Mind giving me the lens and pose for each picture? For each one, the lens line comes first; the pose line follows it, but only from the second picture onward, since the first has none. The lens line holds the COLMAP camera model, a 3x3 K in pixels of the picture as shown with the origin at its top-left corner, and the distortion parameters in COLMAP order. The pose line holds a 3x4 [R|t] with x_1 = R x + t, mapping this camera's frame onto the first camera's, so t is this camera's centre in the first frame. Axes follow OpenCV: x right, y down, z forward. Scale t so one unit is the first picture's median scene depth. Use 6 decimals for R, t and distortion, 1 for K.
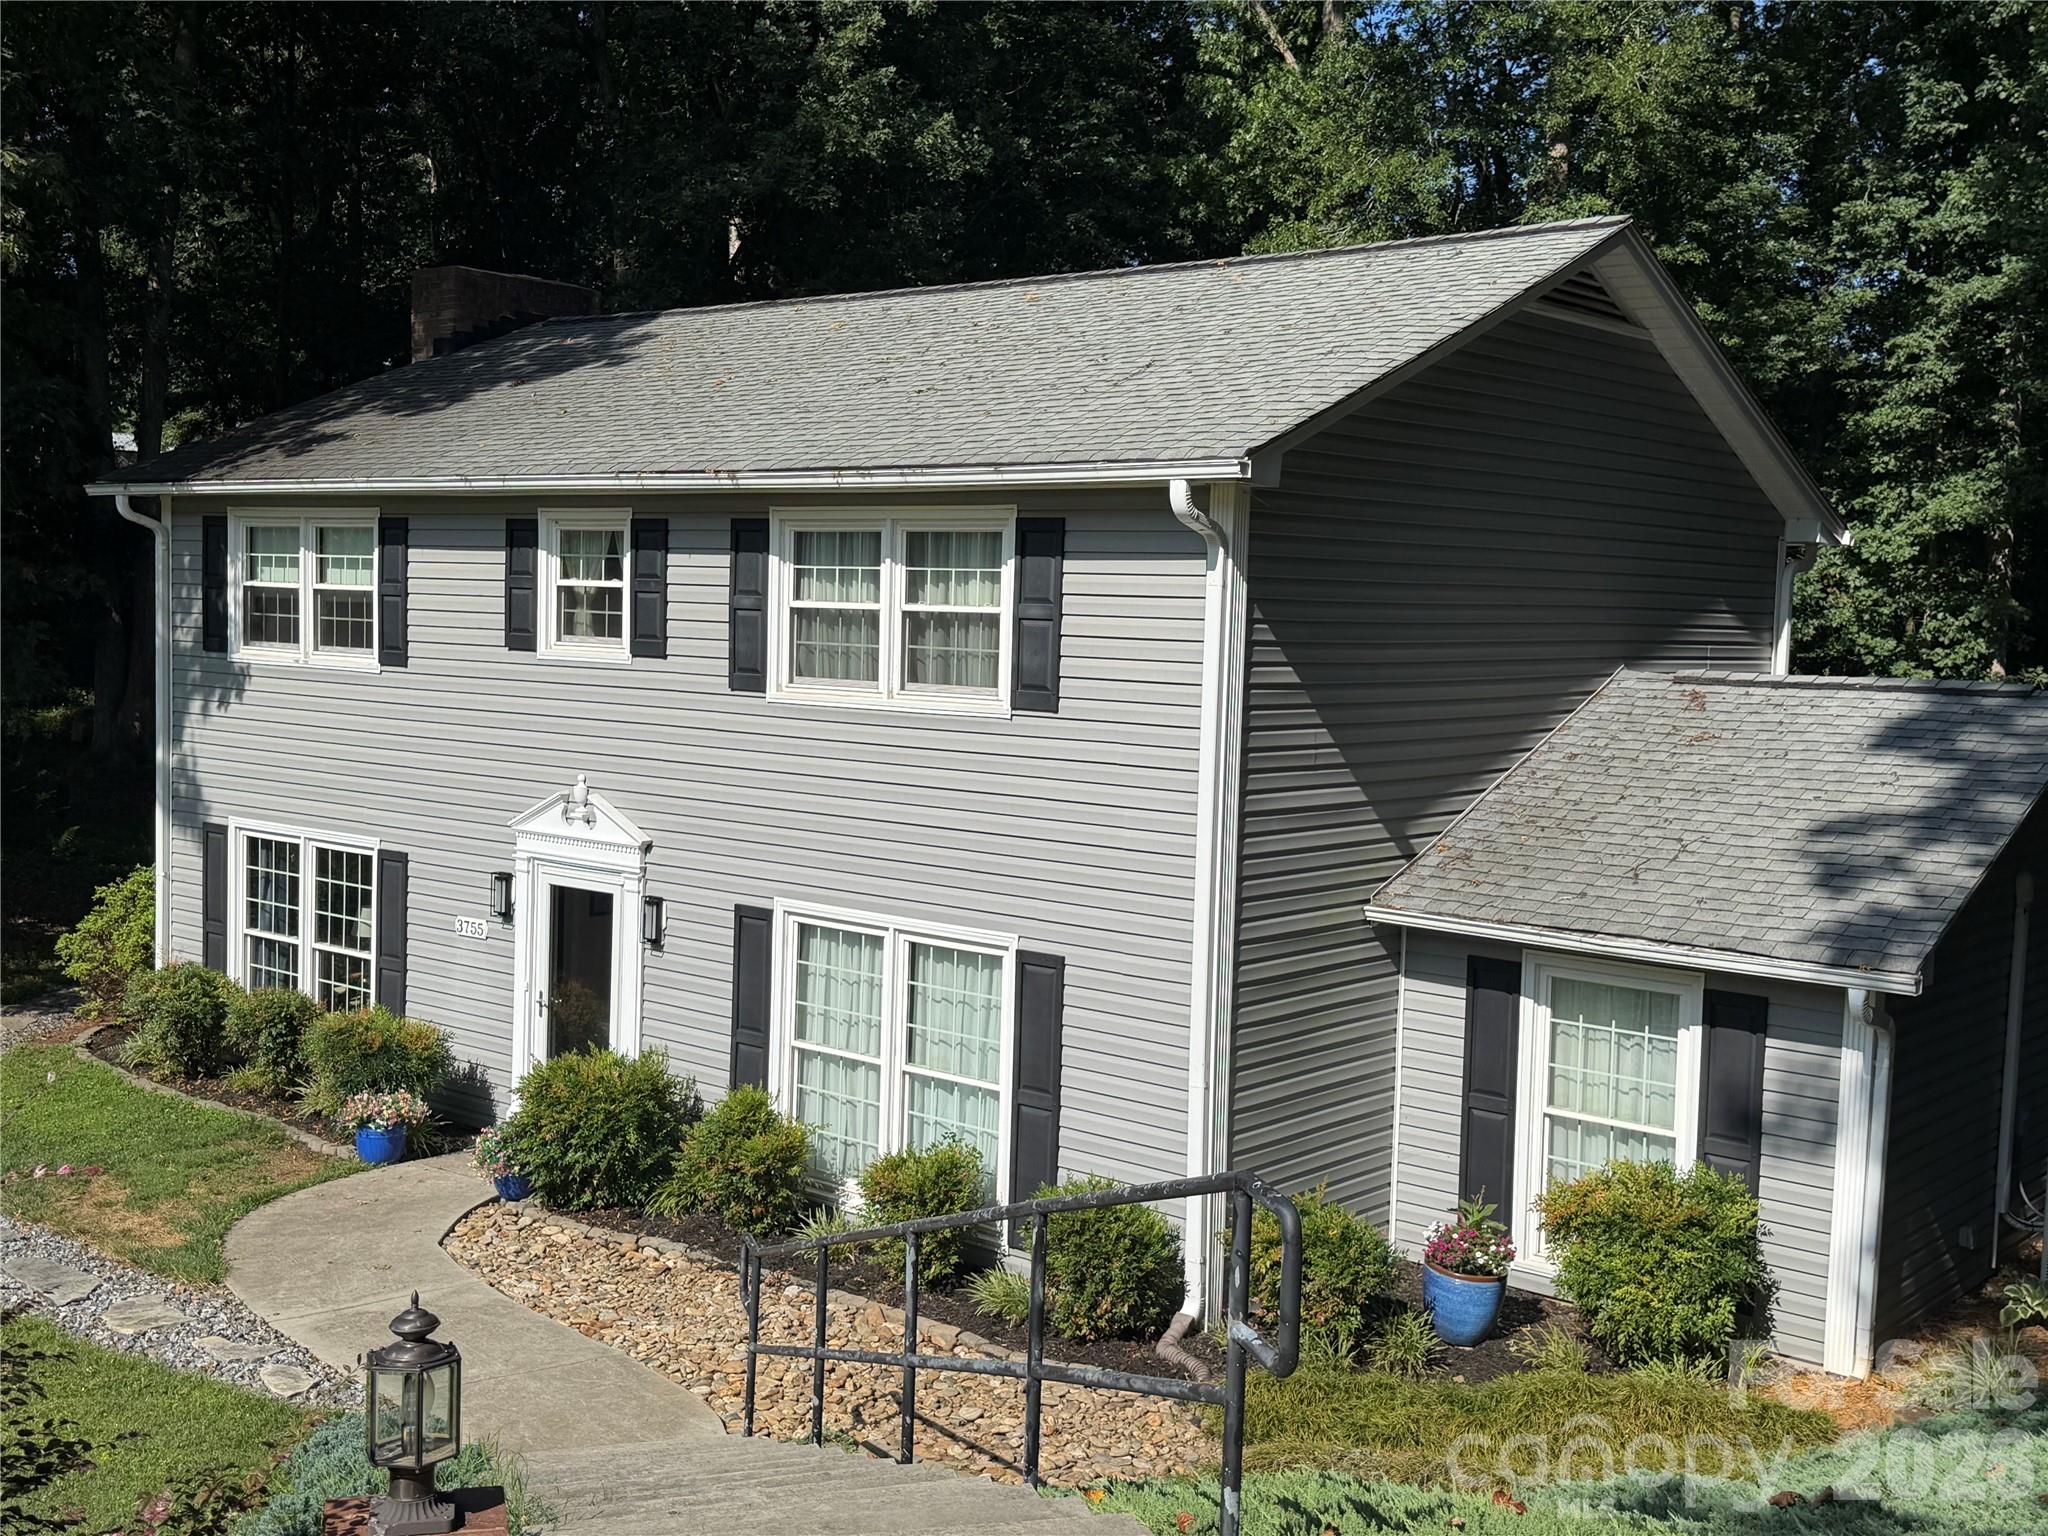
lens RADIAL K [[2278.8, 0, 1027.8], [0, 2278.8, 752.7], [0, 0, 1]] dist [-0.008262, 0.000000]
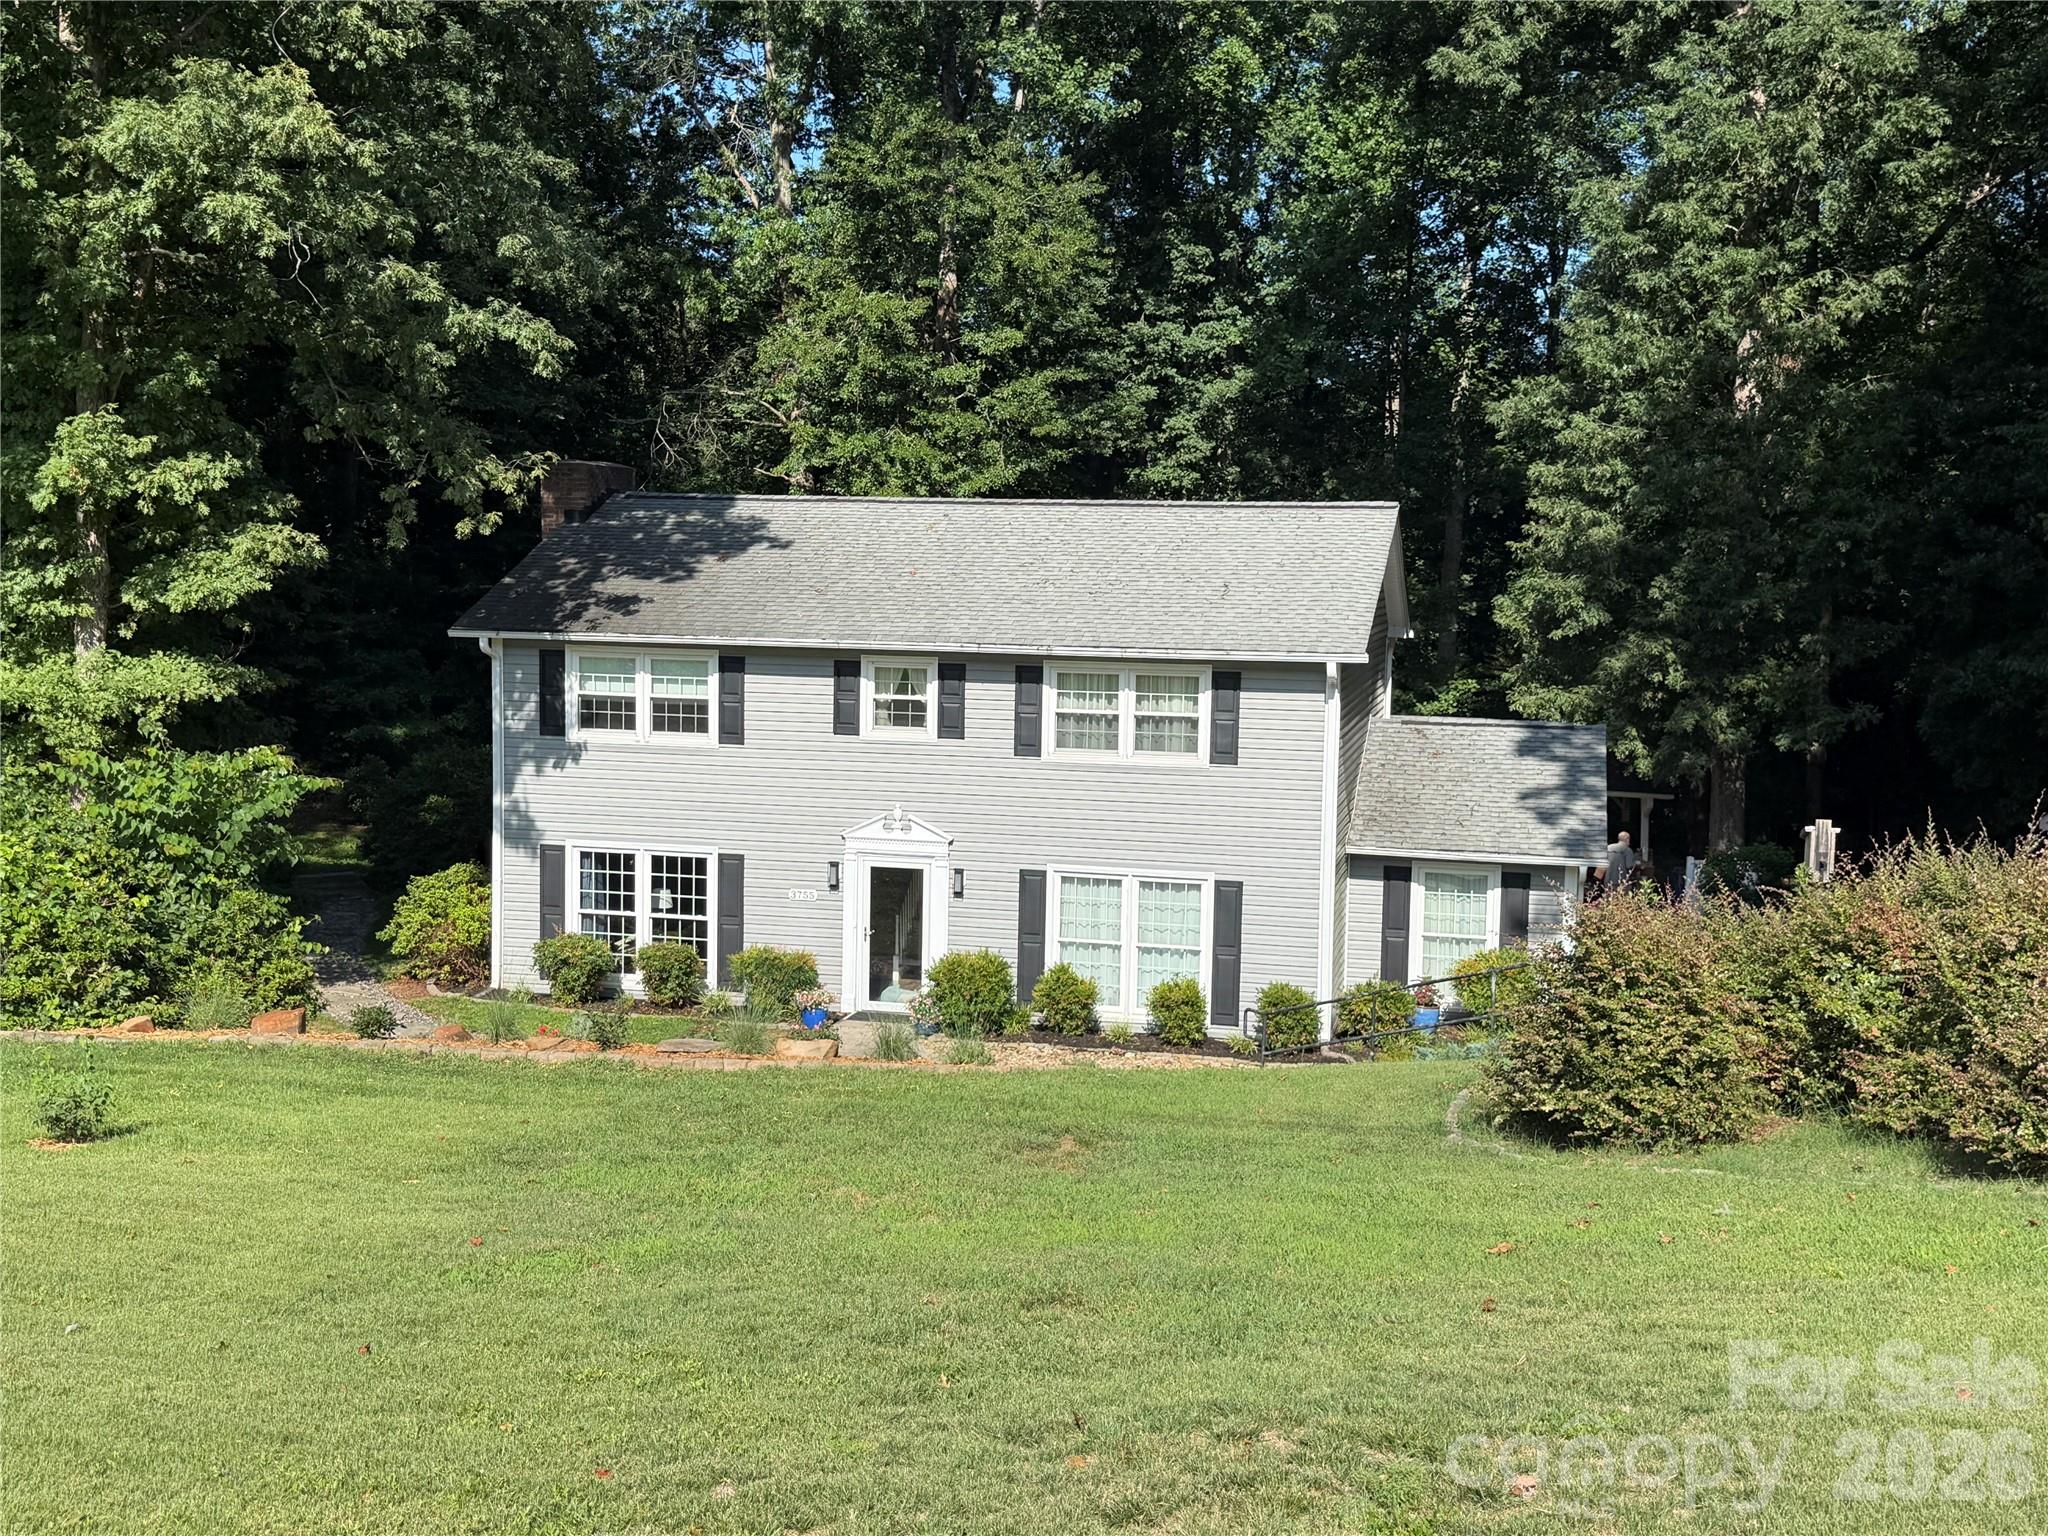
lens RADIAL K [[2278.8, 0, 1020.9], [0, 2278.8, 774.9], [0, 0, 1]] dist [-0.008262, 0.000000]
pose [[0.889177, -0.060513, 0.453544, -0.912963], [0.036963, 0.997476, 0.060619, -0.116882], [-0.456068, -0.037136, 0.889170, -0.628097]]
